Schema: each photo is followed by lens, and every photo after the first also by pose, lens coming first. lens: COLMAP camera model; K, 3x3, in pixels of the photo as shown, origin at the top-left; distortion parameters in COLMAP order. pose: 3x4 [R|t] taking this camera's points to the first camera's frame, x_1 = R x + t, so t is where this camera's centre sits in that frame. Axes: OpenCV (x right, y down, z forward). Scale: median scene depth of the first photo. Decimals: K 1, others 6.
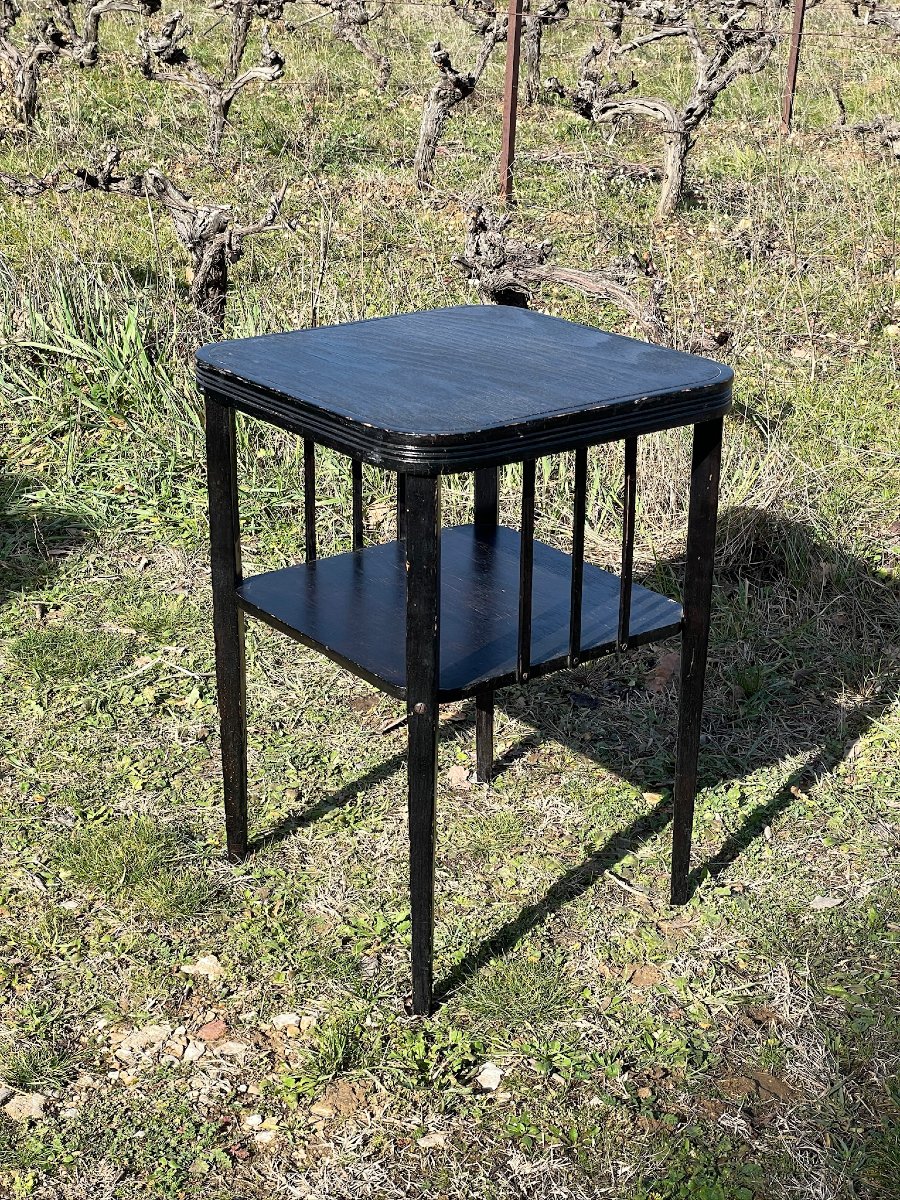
lens RADIAL K [[1825.4, 0, 429.8], [0, 1825.4, 609.9], [0, 0, 1]] dist [0.143329, 0.000000]
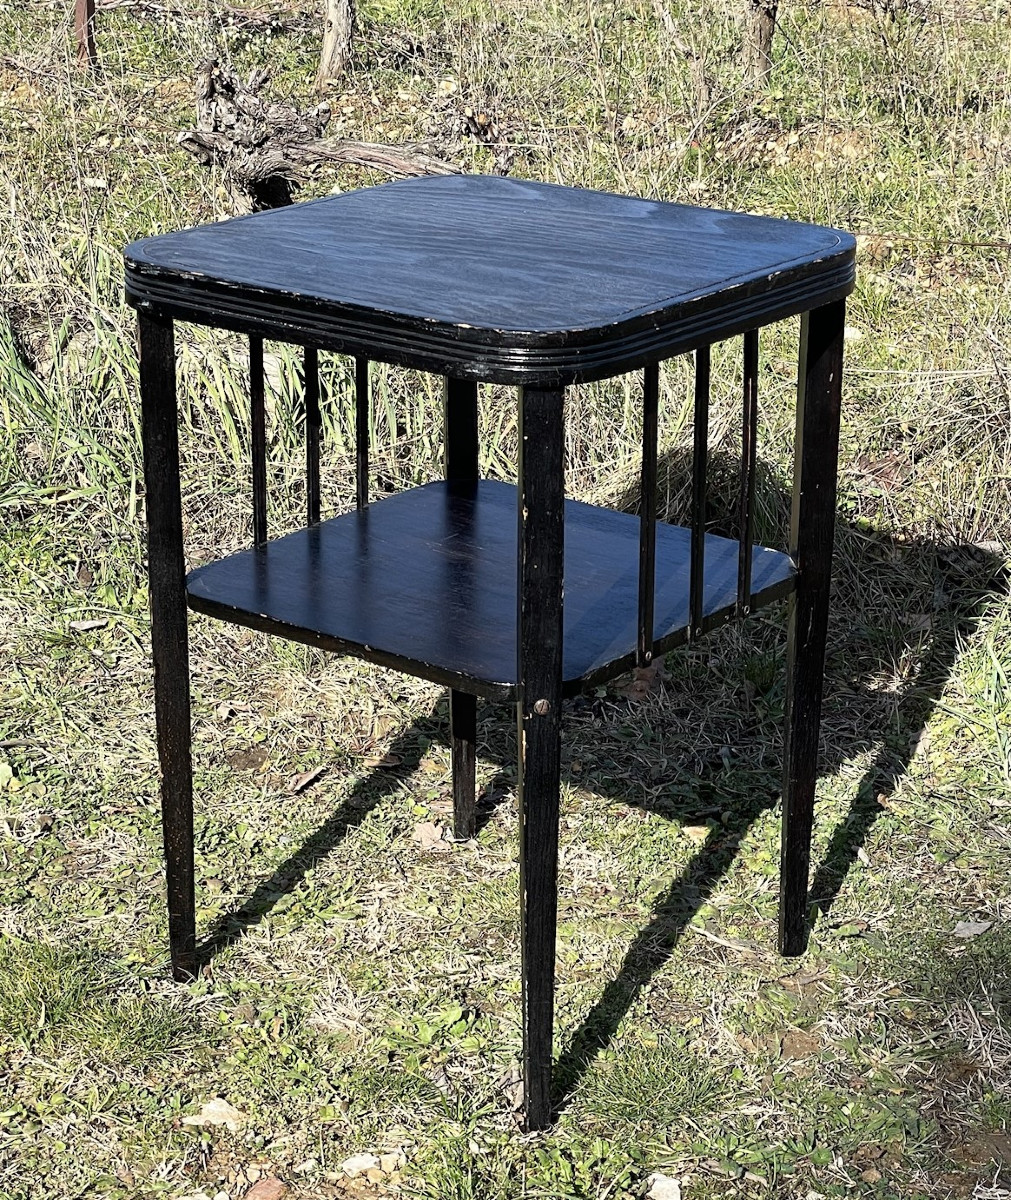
lens RADIAL K [[2745.3, 0, 499.5], [0, 2745.3, 687.3], [0, 0, 1]] dist [0.124117, 0.000000]
pose [[0.960356, -0.097725, 0.261085, -0.257993], [0.098655, 0.995076, 0.009576, 0.027607], [-0.260735, 0.016561, 0.965268, -0.058433]]
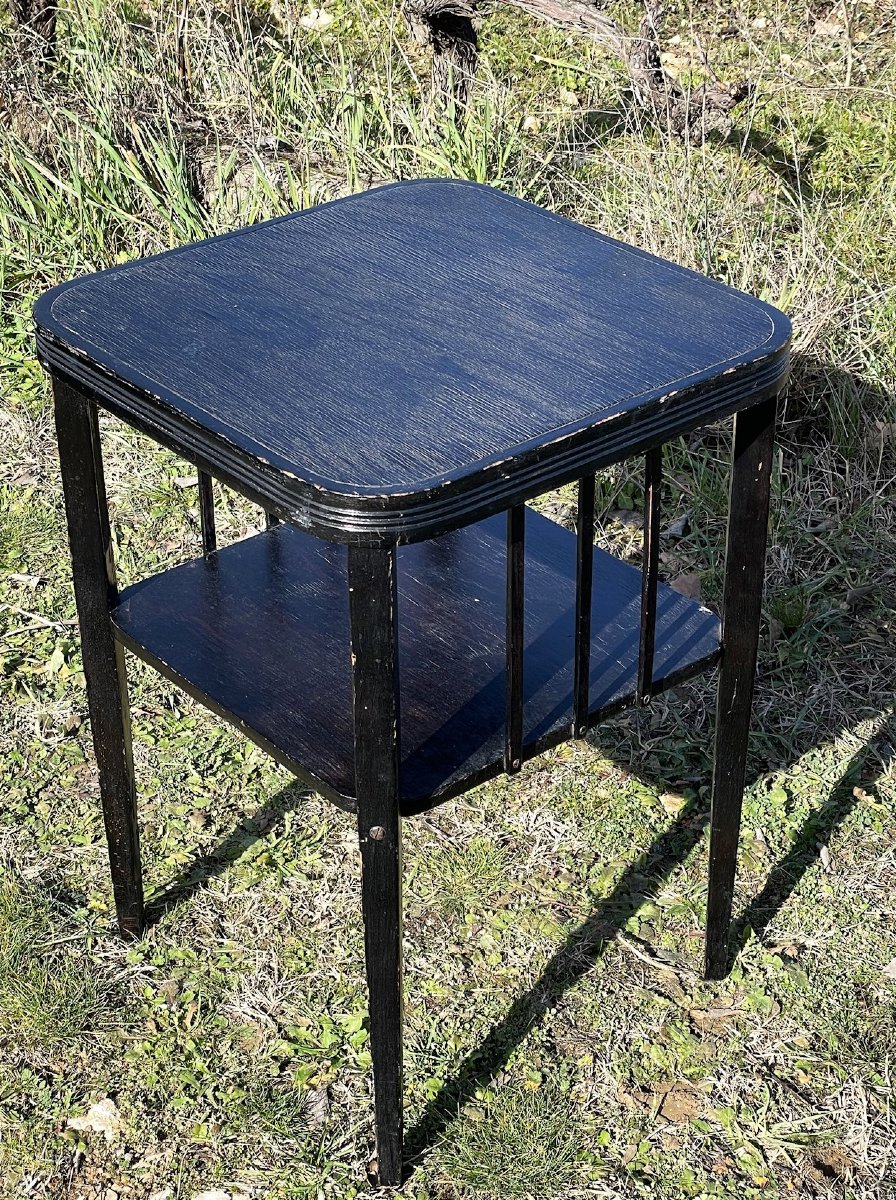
lens RADIAL K [[2222.9, 0, 443.6], [0, 2222.9, 608.1], [0, 0, 1]] dist [0.133594, 0.000000]
pose [[0.998139, -0.042593, 0.043630, -0.011476], [0.033688, 0.981662, 0.187631, -0.166249], [-0.050821, -0.185812, 0.981270, 0.116847]]
